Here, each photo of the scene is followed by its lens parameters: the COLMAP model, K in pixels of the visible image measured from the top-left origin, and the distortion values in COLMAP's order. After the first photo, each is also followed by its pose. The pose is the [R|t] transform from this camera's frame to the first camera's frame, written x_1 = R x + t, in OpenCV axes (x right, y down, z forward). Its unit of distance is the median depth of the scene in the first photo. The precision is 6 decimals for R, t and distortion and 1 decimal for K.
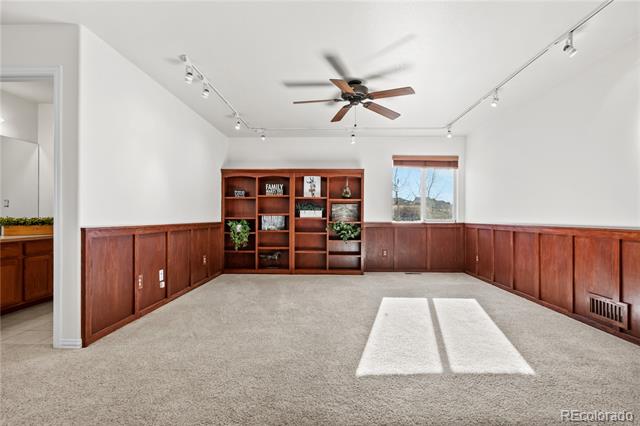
lens RADIAL K [[324.1, 0, 318.8], [0, 324.1, 213.7], [0, 0, 1]] dist [0.004271, -0.000175]
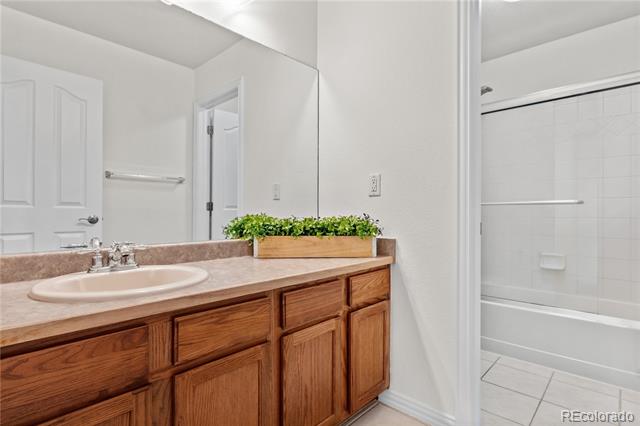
lens RADIAL K [[324.1, 0, 319.5], [0, 324.1, 213.8], [0, 0, 1]] dist [0.004271, -0.000175]
pose [[0.745556, -0.000644, -0.666443, -0.237212], [0.002813, 0.999994, 0.002180, 0.002607], [0.666437, -0.003500, 0.745553, 0.282033]]
